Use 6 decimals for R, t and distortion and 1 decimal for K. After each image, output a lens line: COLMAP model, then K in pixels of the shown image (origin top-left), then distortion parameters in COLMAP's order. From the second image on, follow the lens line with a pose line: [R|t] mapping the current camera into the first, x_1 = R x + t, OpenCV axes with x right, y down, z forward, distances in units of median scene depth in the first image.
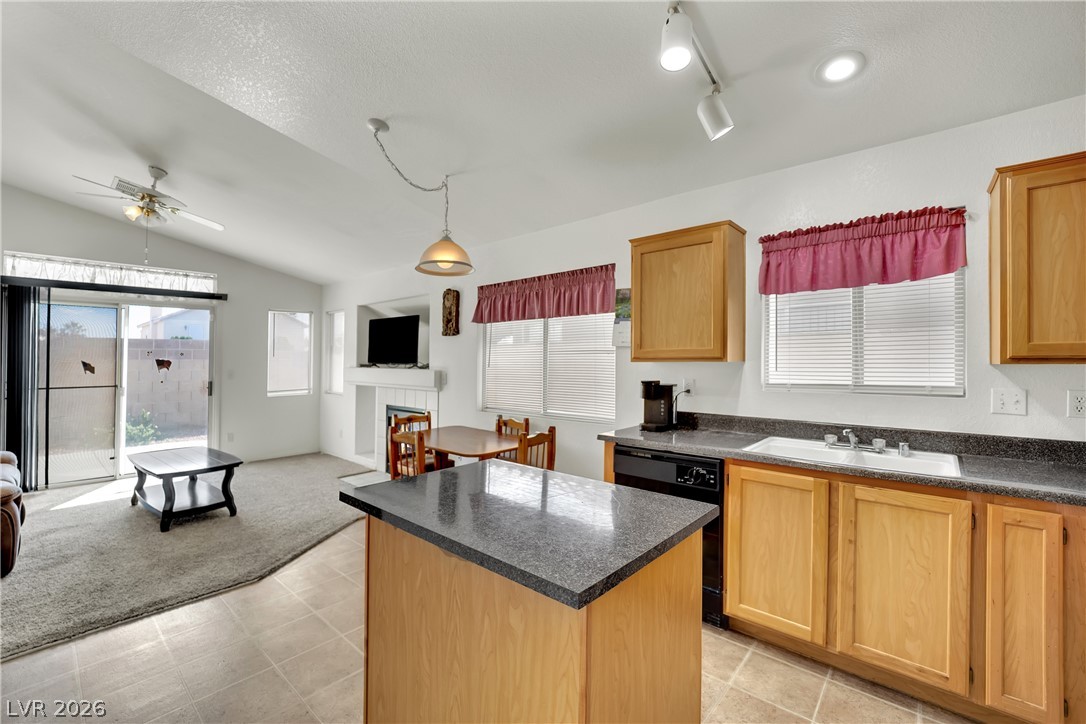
lens RADIAL K [[454.3, 0, 543.9], [0, 454.3, 346.9], [0, 0, 1]] dist [-0.018212, -0.000339]
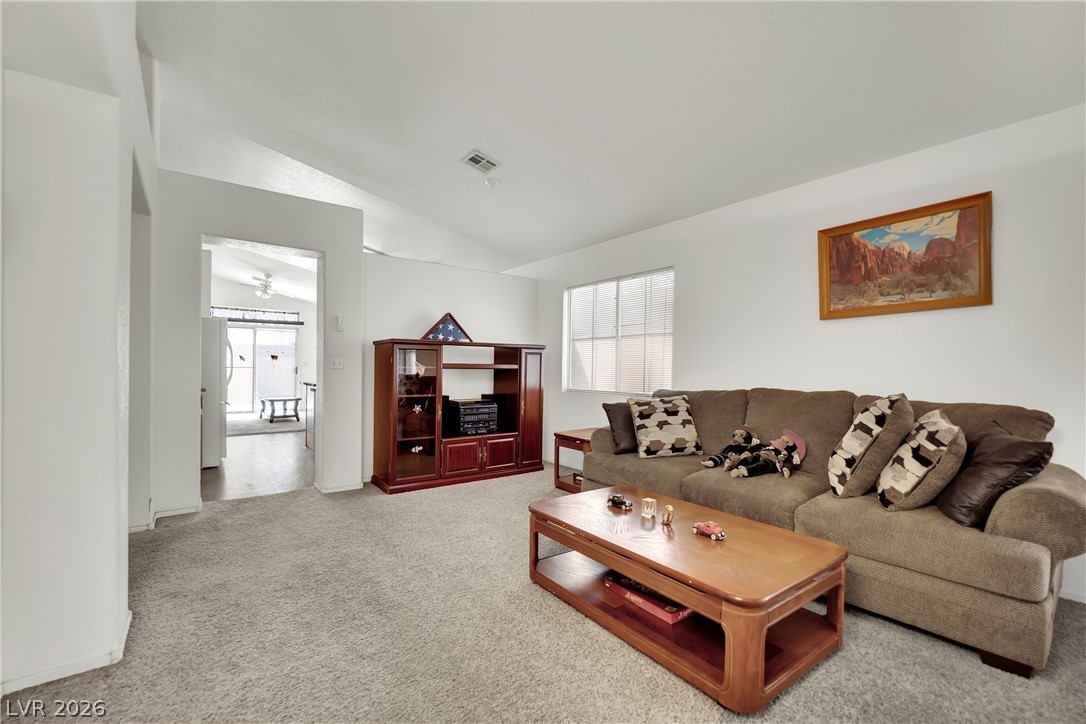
lens RADIAL K [[454.3, 0, 548.7], [0, 454.3, 358.8], [0, 0, 1]] dist [-0.018212, -0.000339]
pose [[0.983035, 0.004479, -0.183365, 0.894917], [-0.001337, 0.999850, 0.017255, 0.009046], [0.183415, -0.016717, 0.982893, -0.934317]]
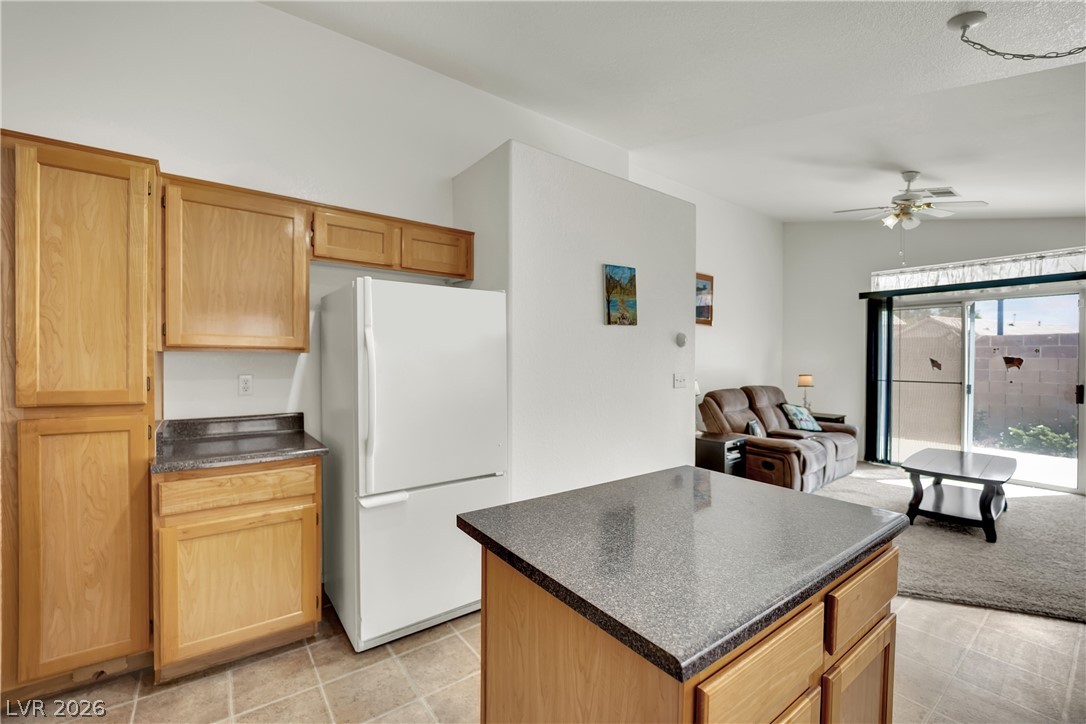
lens RADIAL K [[454.3, 0, 526.3], [0, 454.3, 356.7], [0, 0, 1]] dist [-0.018212, -0.000339]
pose [[-0.222761, 0.002760, -0.974869, 0.281440], [0.022873, 0.999736, -0.002396, 0.008340], [0.974605, -0.022832, -0.222765, 0.303458]]
